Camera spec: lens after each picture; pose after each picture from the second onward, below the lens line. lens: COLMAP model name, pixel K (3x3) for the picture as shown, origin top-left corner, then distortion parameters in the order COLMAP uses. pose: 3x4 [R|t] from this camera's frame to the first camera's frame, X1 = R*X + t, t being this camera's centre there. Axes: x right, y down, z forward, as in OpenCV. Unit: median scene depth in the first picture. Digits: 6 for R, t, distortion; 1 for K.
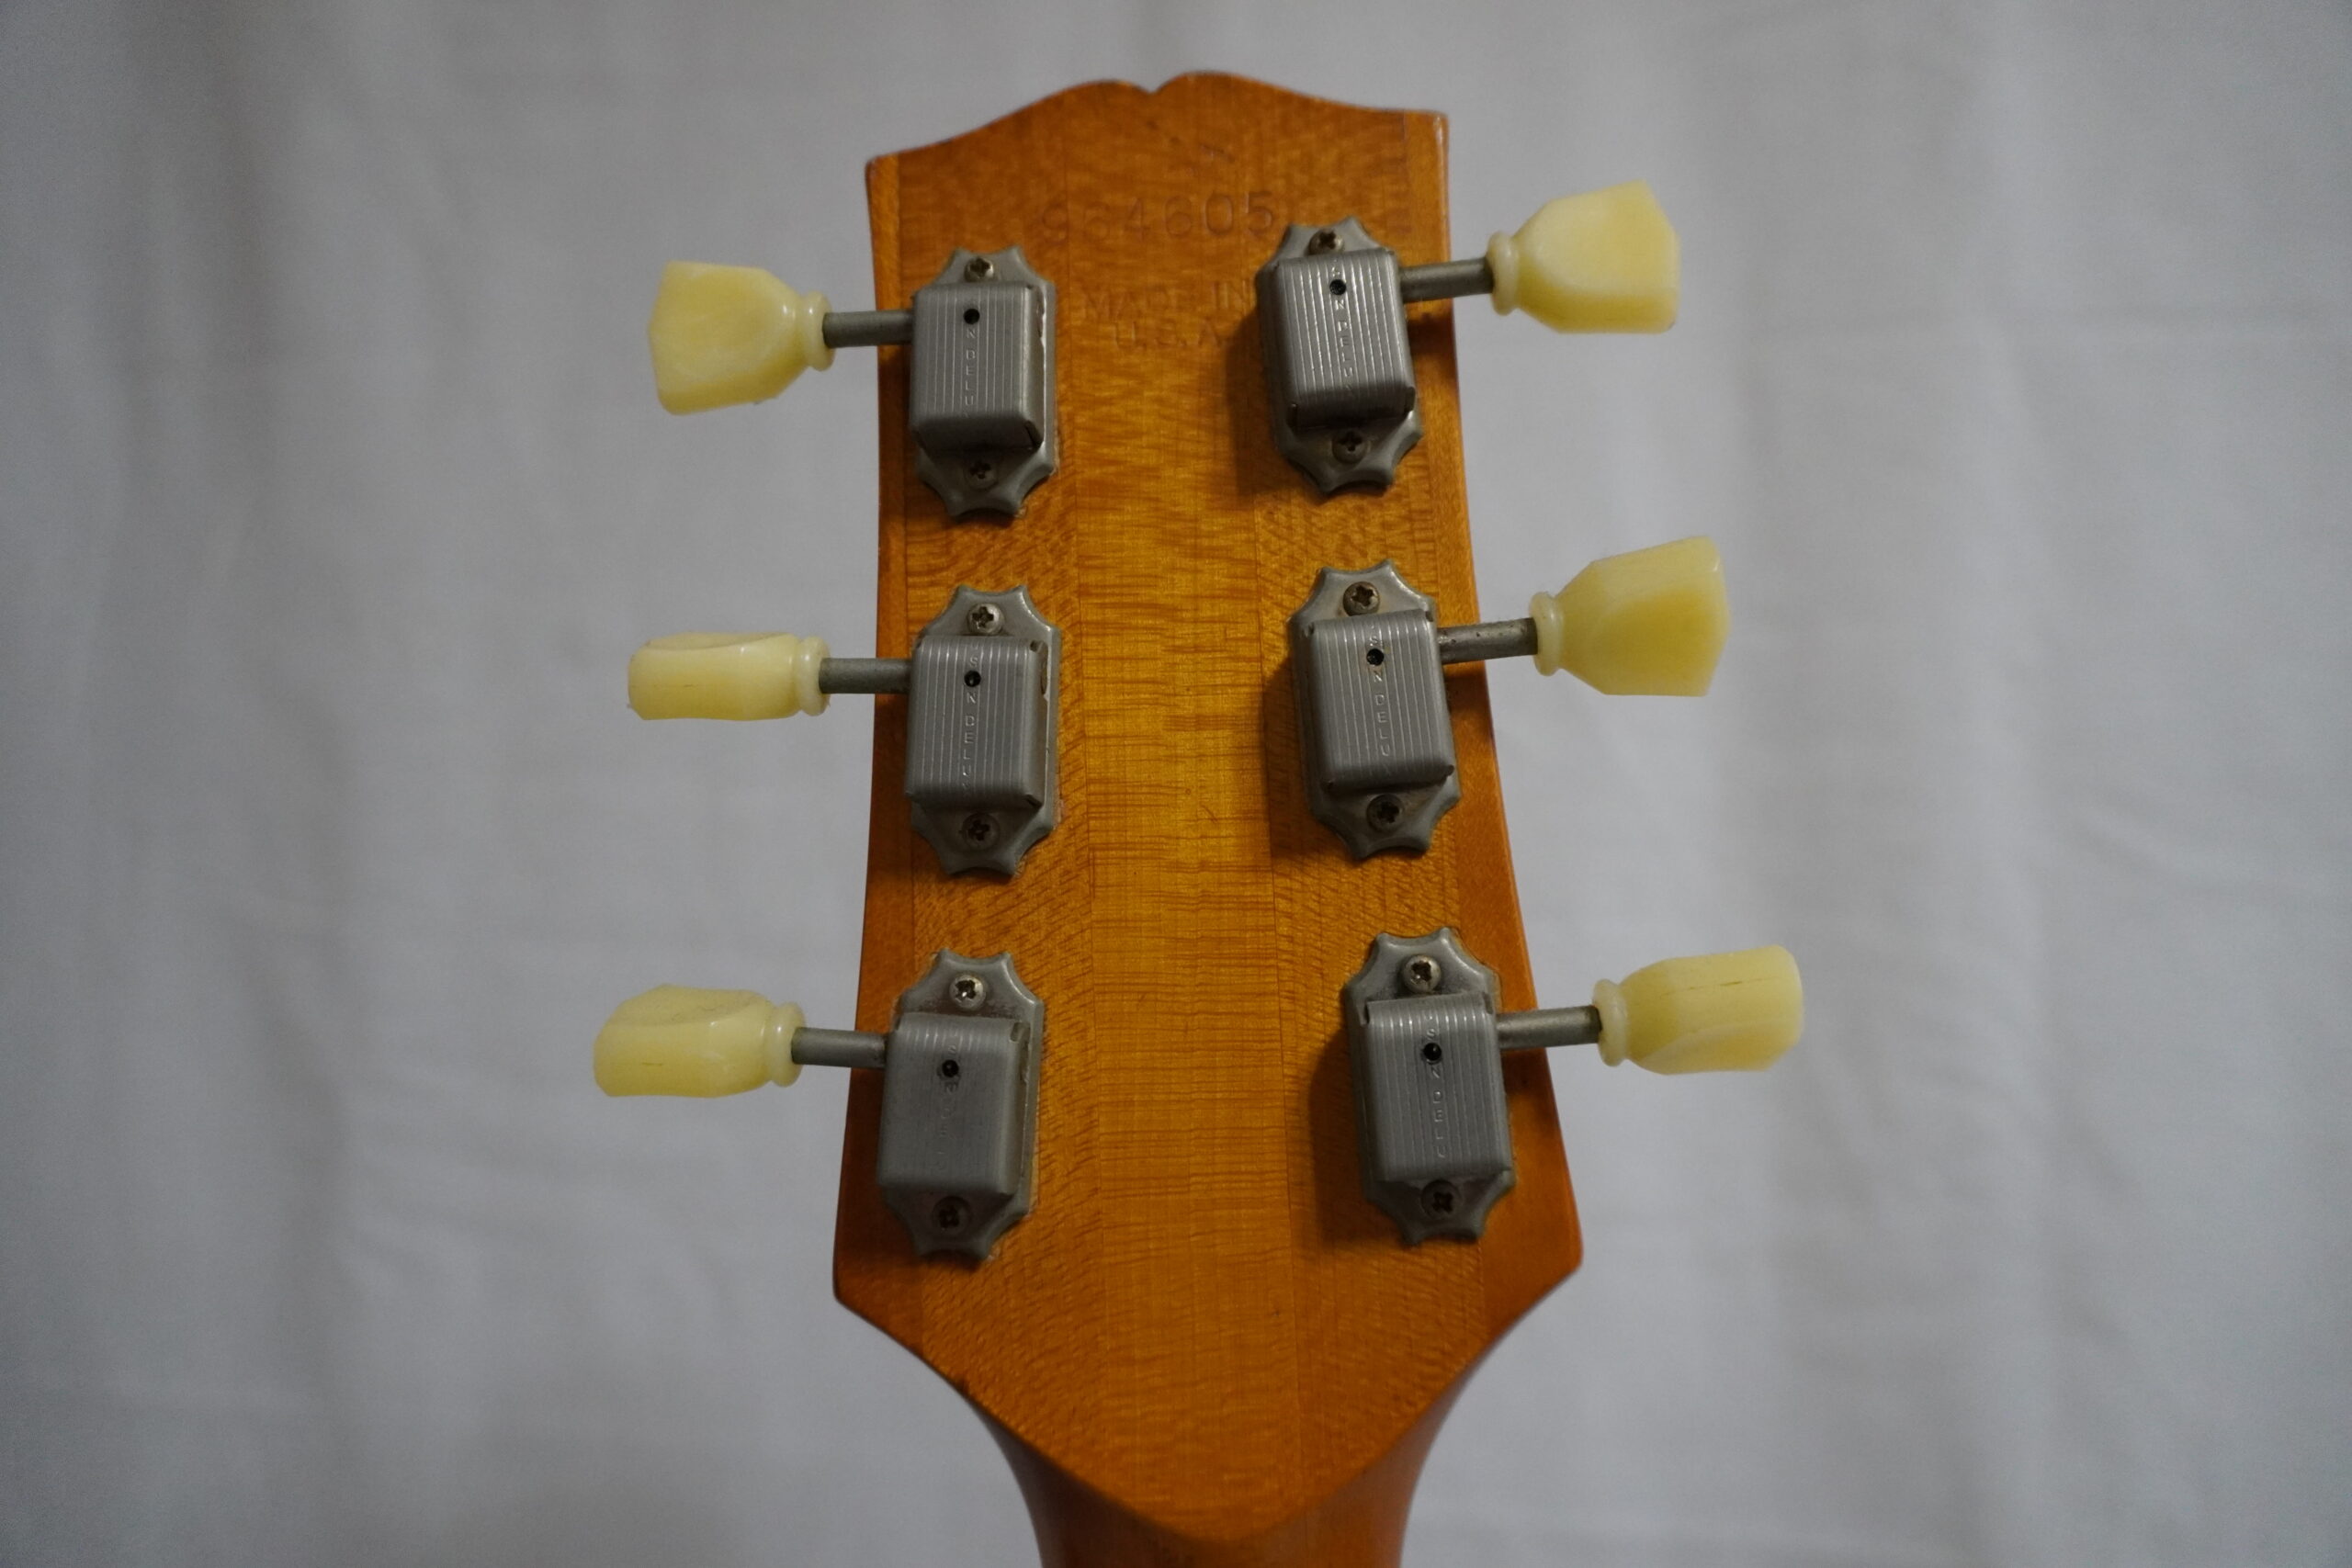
lens RADIAL K [[1615.2, 0, 1173.1], [0, 1615.2, 791.3], [0, 0, 1]] dist [-0.042407, 0.019769]
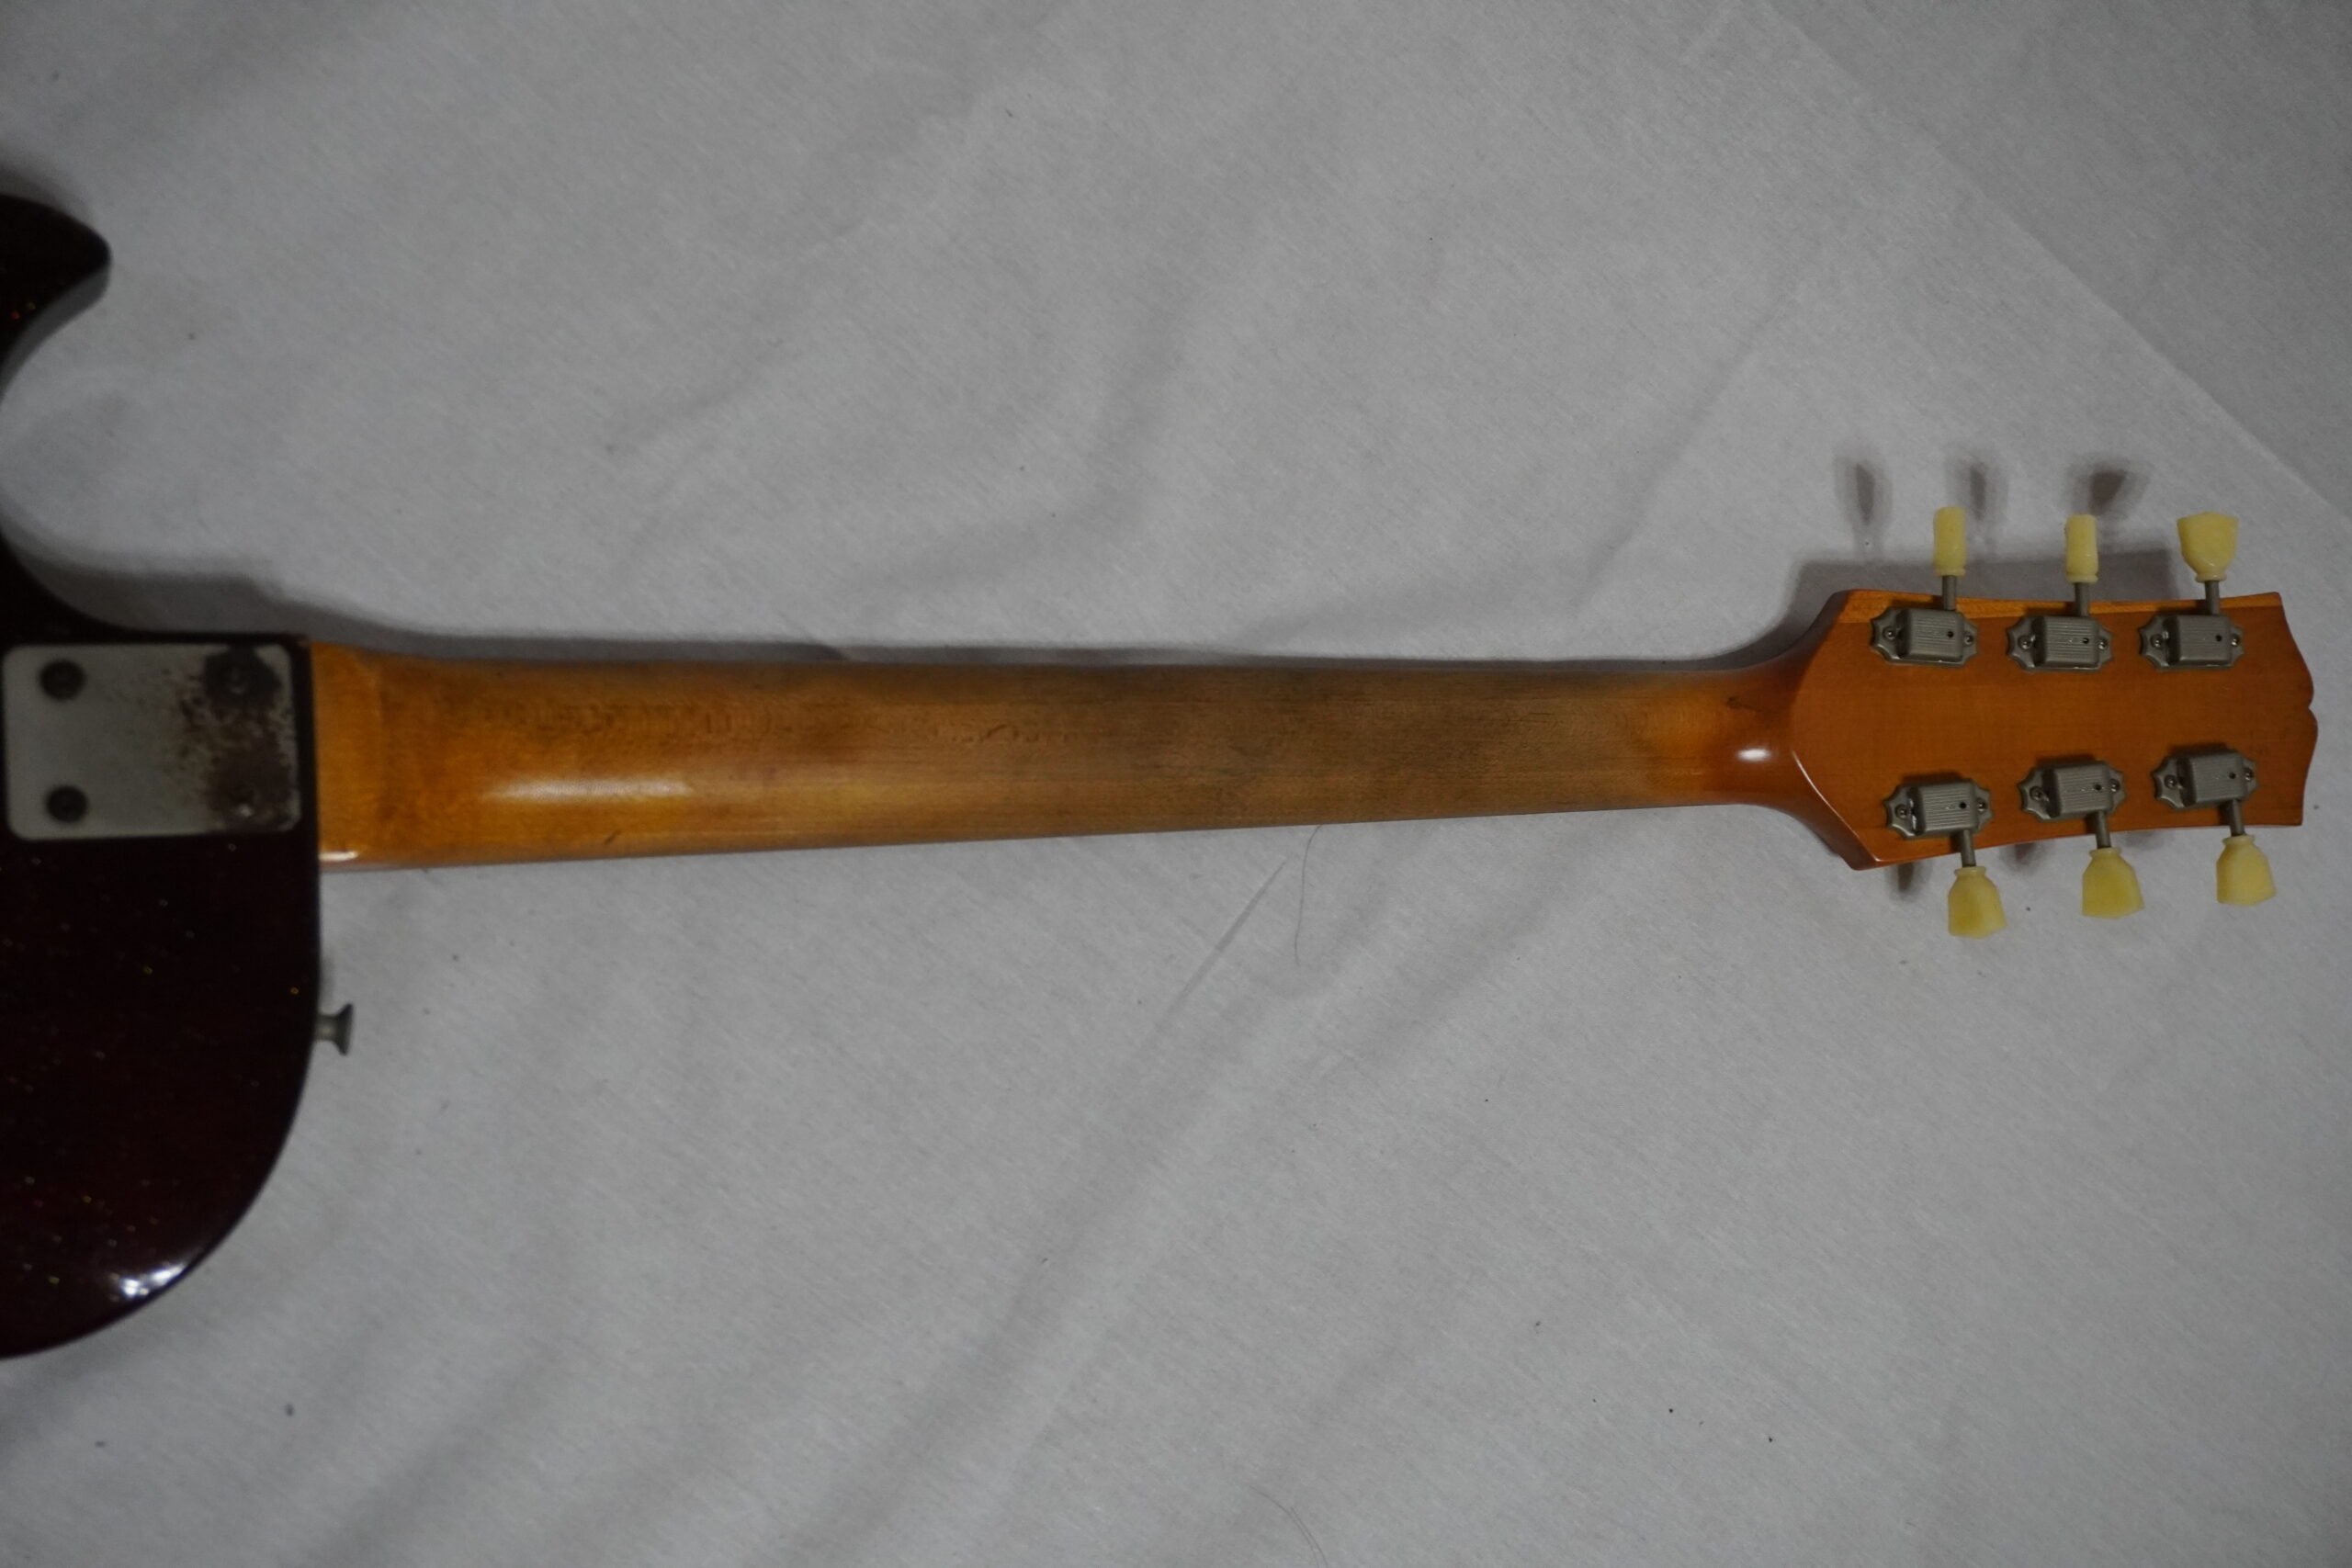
lens RADIAL K [[3114.4, 0, 1181.3], [0, 3114.4, 780.1], [0, 0, 1]] dist [0.020973, 0.000000]
pose [[0.001666, 0.999493, -0.031797, 0.257488], [-0.999657, 0.000833, -0.026189, 1.482440], [-0.026149, 0.031830, 0.999151, -3.907604]]
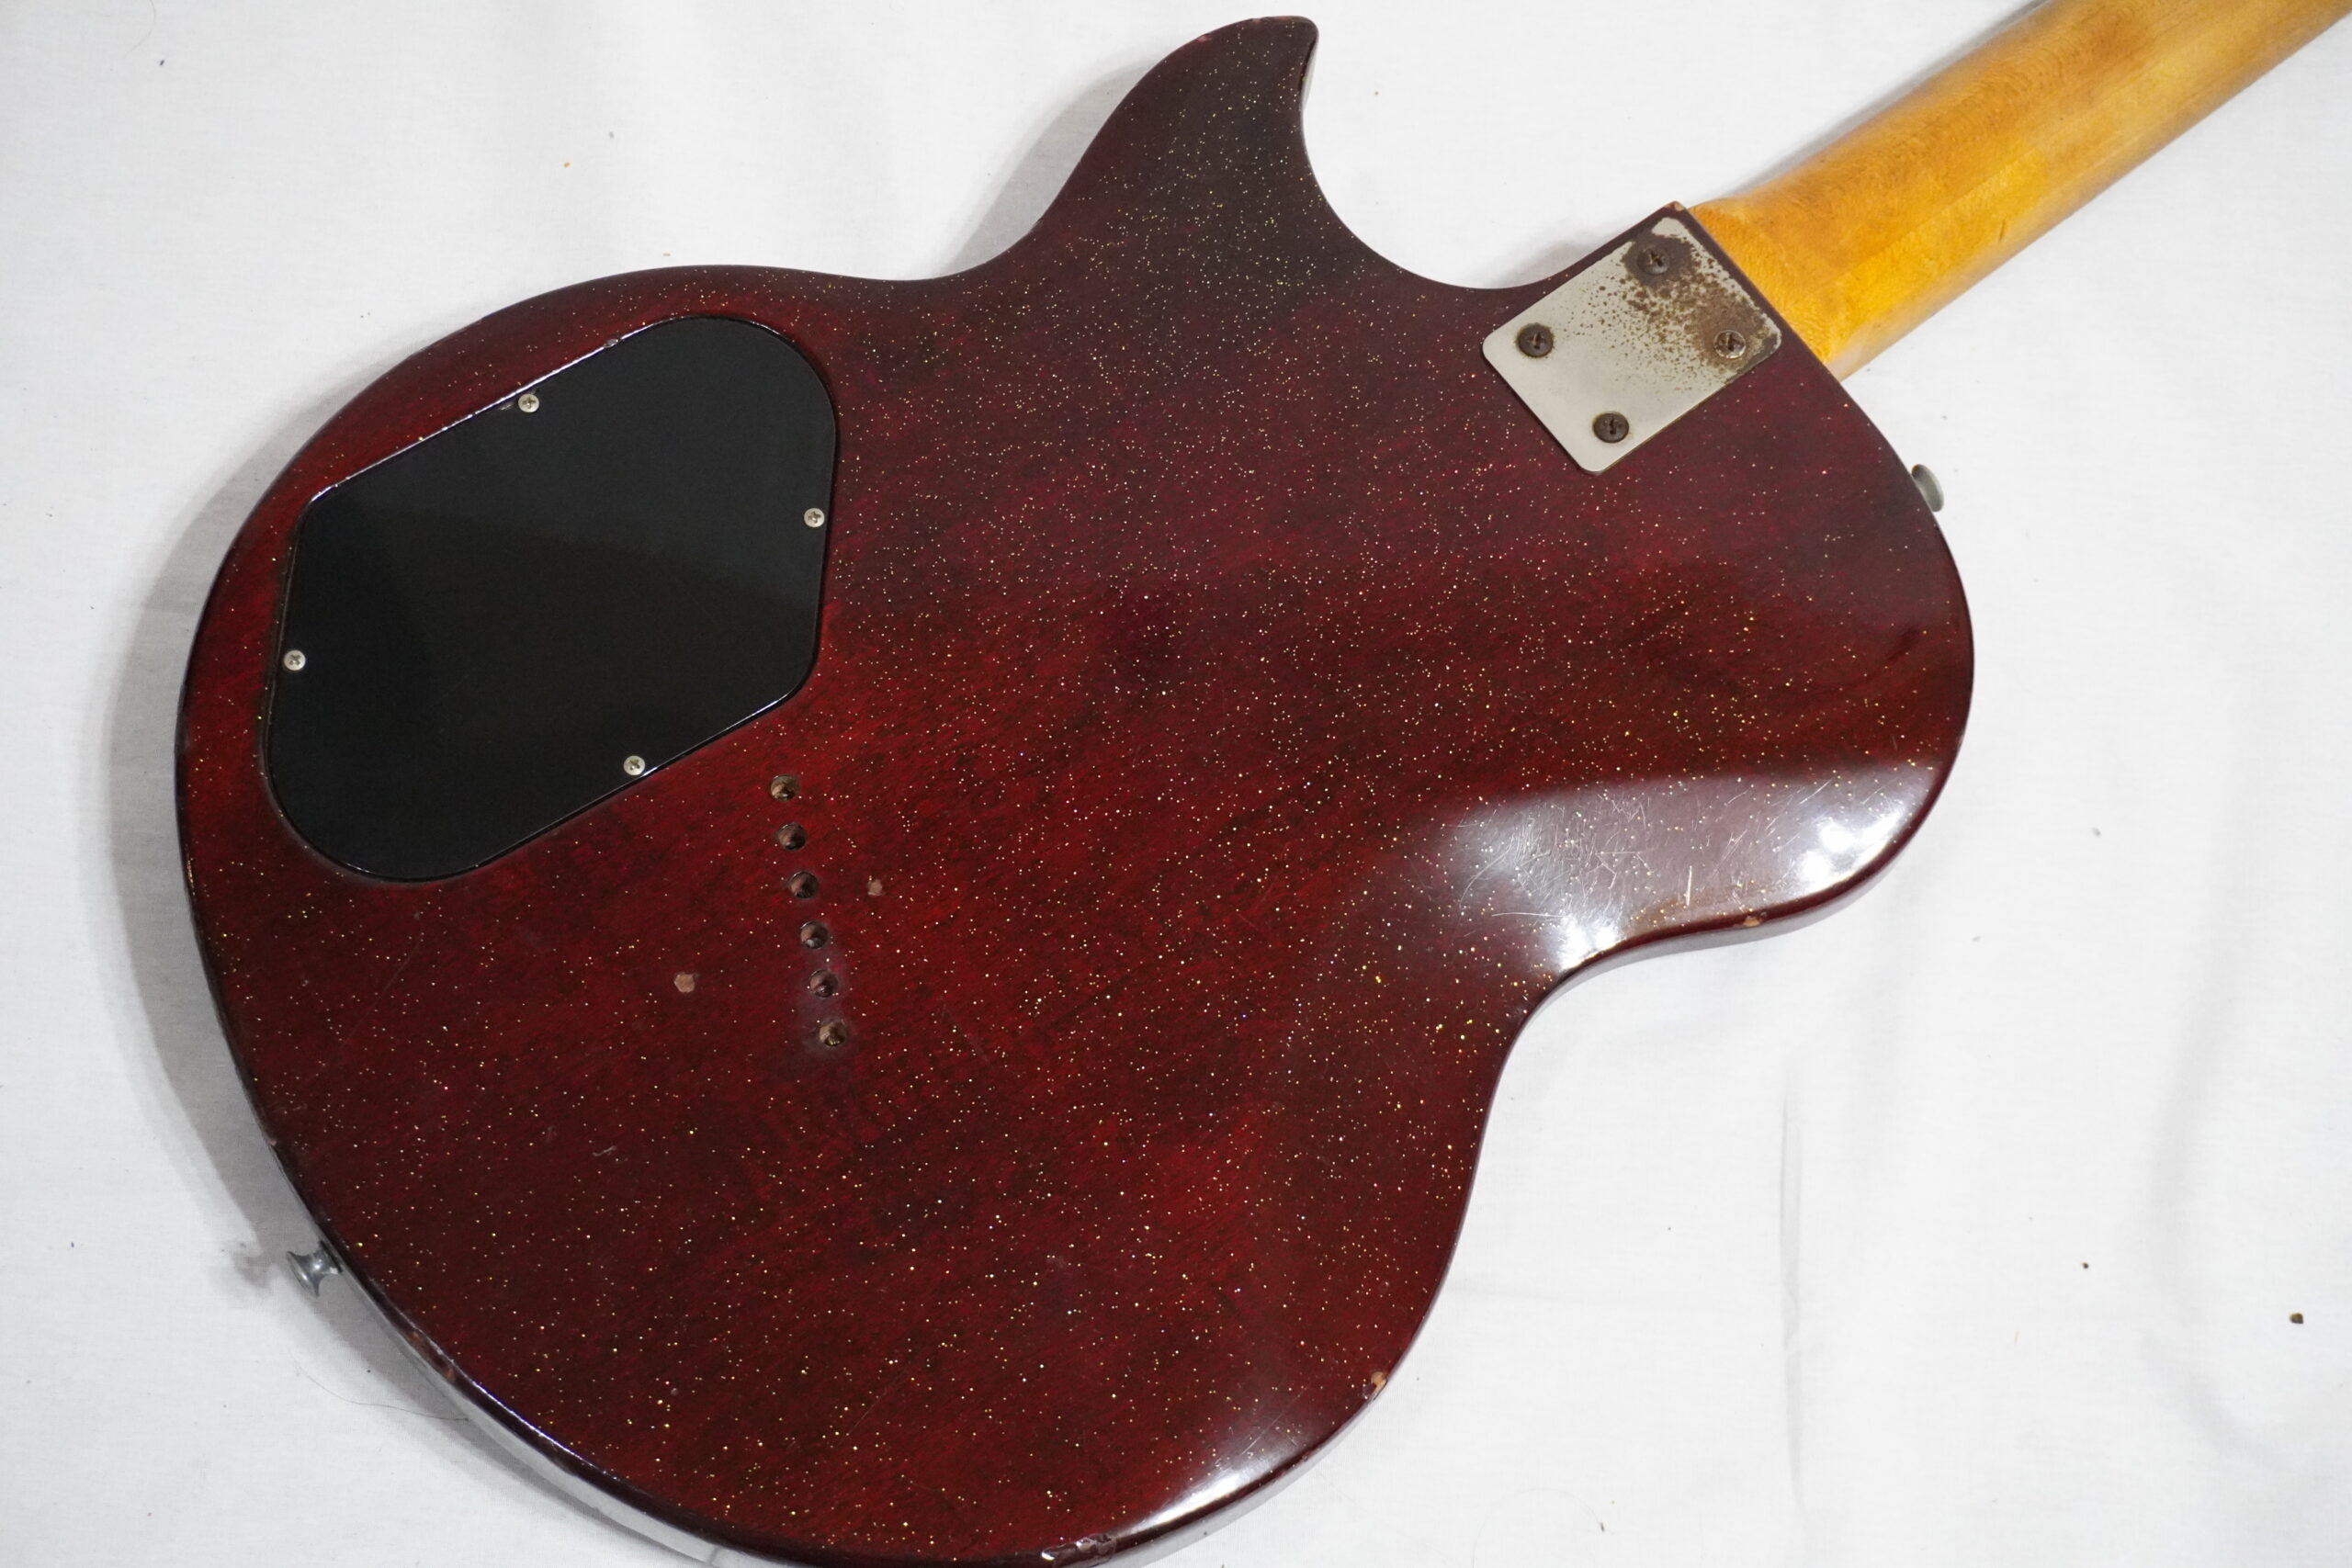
lens RADIAL K [[4296.6, 0, 1182.5], [0, 4296.6, 793.9], [0, 0, 1]] dist [0.033131, 0.000000]
pose [[0.567010, 0.810718, -0.145723, 1.048490], [-0.809438, 0.581187, 0.083856, 3.005960], [0.152676, 0.070406, 0.985765, -5.609619]]
